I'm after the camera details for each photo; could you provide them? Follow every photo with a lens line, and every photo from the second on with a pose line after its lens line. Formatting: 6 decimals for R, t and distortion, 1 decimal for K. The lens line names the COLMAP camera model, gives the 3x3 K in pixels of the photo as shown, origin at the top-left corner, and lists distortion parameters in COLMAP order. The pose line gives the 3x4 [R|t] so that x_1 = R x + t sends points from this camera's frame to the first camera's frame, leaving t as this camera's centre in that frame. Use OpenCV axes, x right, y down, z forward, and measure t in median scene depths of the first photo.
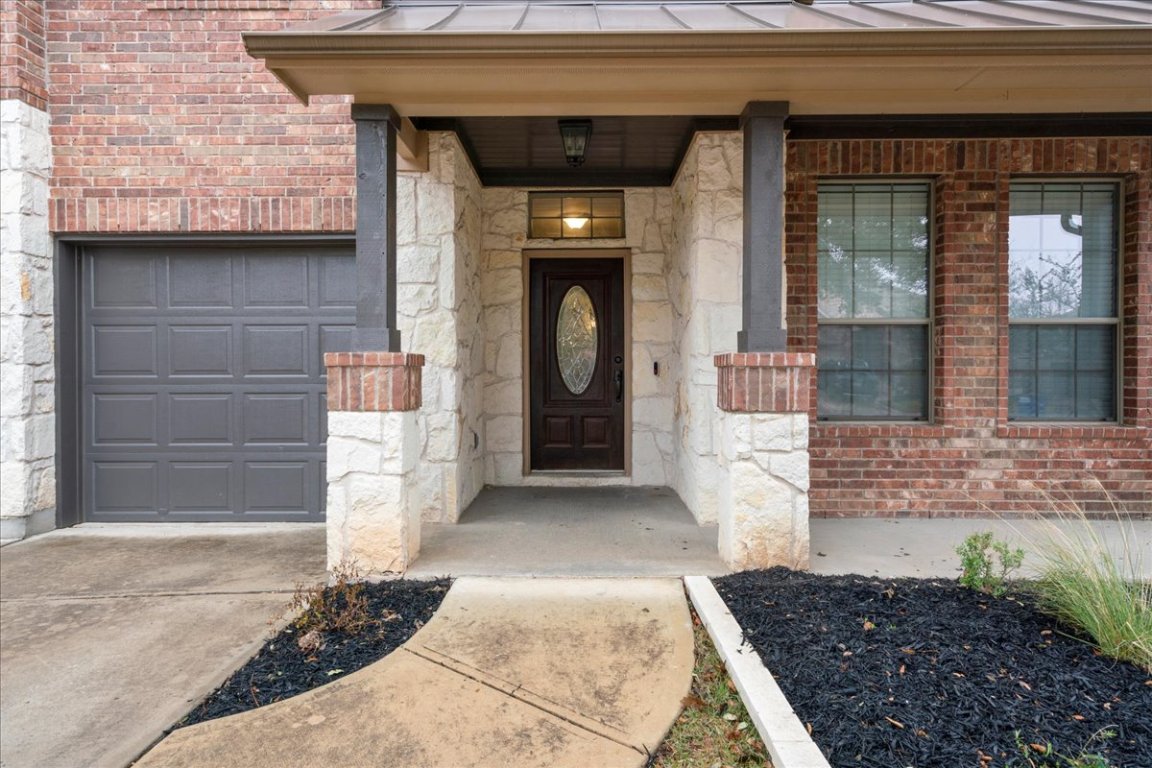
lens RADIAL K [[537.0, 0, 576.7], [0, 537.0, 384.8], [0, 0, 1]] dist [-0.003342, 0.002938]
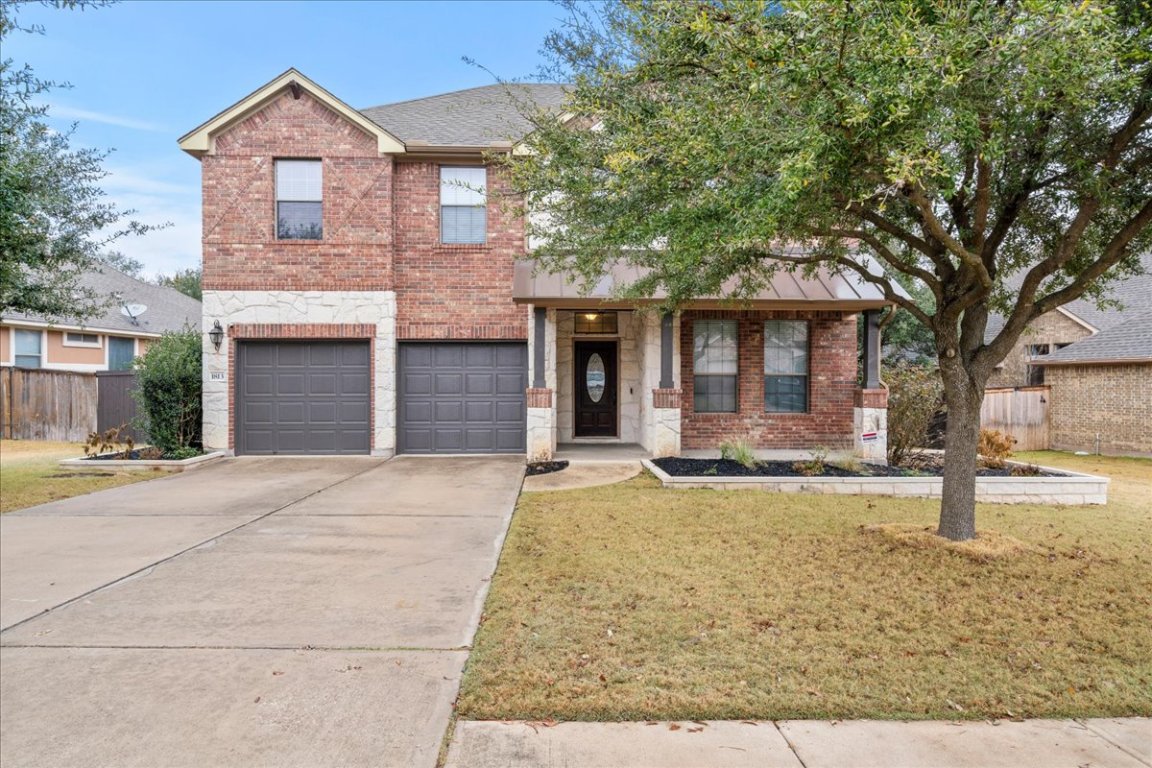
lens RADIAL K [[537.0, 0, 569.4], [0, 537.0, 389.2], [0, 0, 1]] dist [-0.003342, 0.002938]
pose [[0.999168, 0.001276, 0.040756, -0.260252], [-0.000866, 0.999949, -0.010072, -0.019237], [-0.040766, 0.010028, 0.999118, -1.584338]]
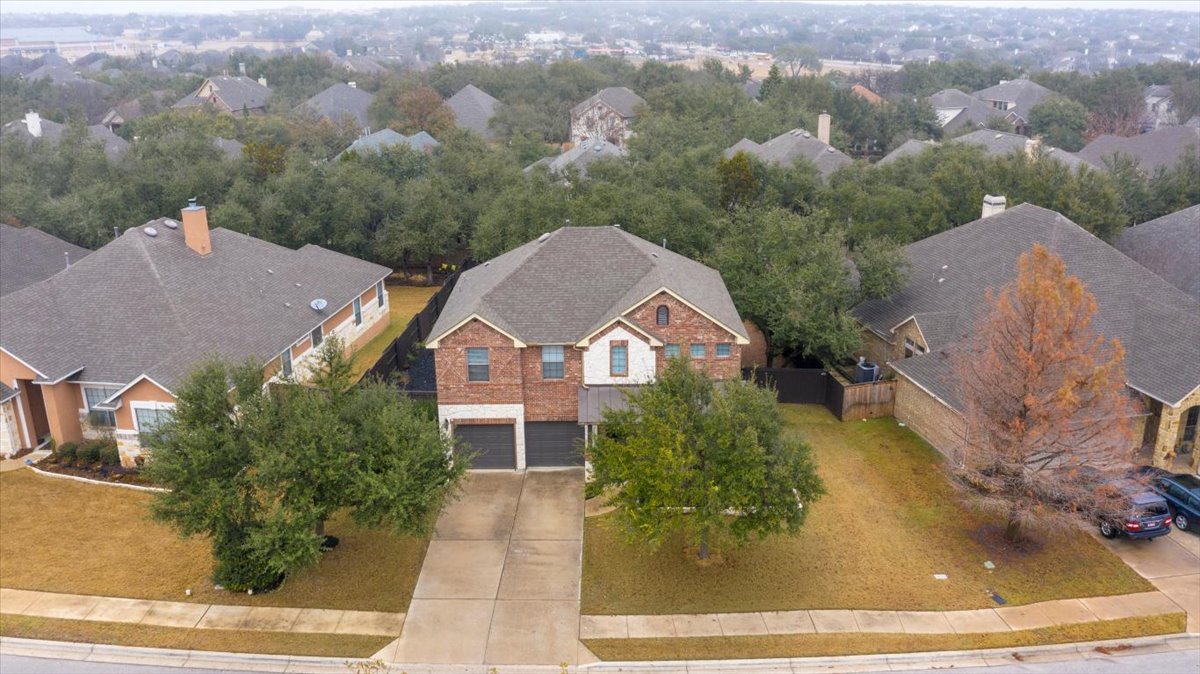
lens RADIAL K [[484.5, 0, 602.8], [0, 484.5, 336.1], [0, 0, 1]] dist [0.000013, -0.000006]
pose [[0.999775, -0.015557, 0.014403, -0.219118], [0.012878, 0.985299, 0.170350, -2.025339], [-0.016841, -0.170126, 0.985278, -3.862173]]
